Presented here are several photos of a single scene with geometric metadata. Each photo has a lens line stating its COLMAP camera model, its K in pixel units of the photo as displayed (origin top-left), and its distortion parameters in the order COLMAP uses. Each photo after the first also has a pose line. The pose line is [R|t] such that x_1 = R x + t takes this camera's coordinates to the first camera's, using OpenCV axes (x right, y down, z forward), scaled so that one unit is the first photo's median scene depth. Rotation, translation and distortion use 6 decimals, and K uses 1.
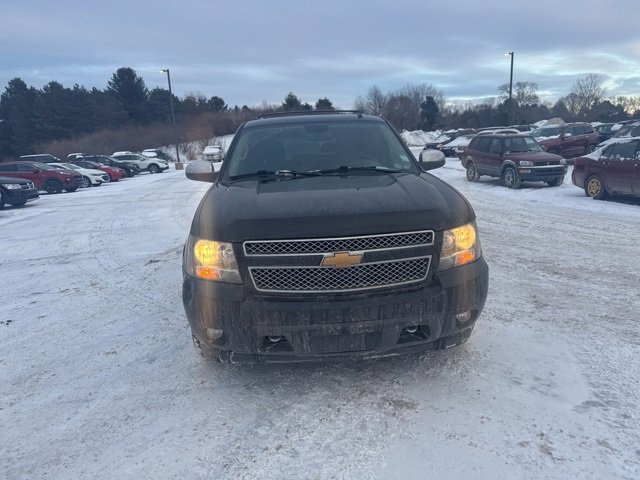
lens RADIAL K [[449.2, 0, 322.8], [0, 449.2, 243.2], [0, 0, 1]] dist [0.039695, -0.047147]
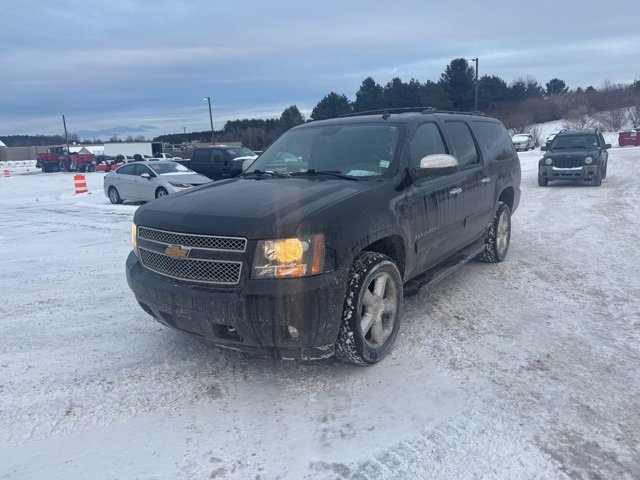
lens RADIAL K [[449.2, 0, 322.9], [0, 449.2, 235.3], [0, 0, 1]] dist [0.039695, -0.047147]
pose [[0.770895, 0.137150, -0.622021, 0.809211], [-0.130844, 0.989815, 0.056086, -0.092684], [0.623378, 0.038151, 0.780989, 0.238556]]
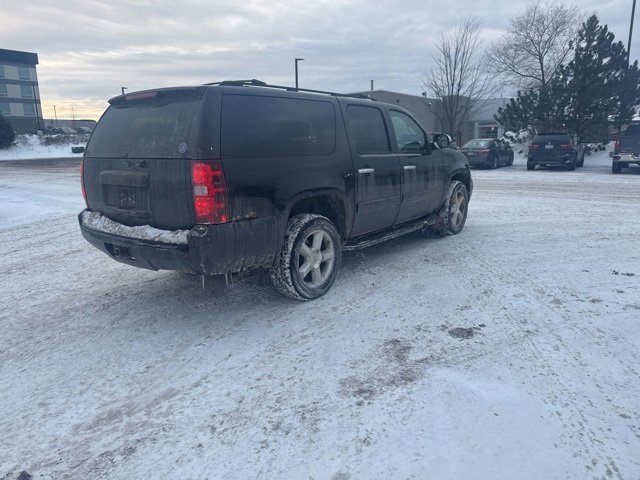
lens RADIAL K [[449.2, 0, 314.6], [0, 449.2, 243.7], [0, 0, 1]] dist [0.039695, -0.047147]
pose [[-0.731397, -0.089505, 0.676052, -1.186614], [0.199429, 0.919940, 0.337549, -0.522337], [-0.652140, 0.381707, -0.654991, 2.850810]]
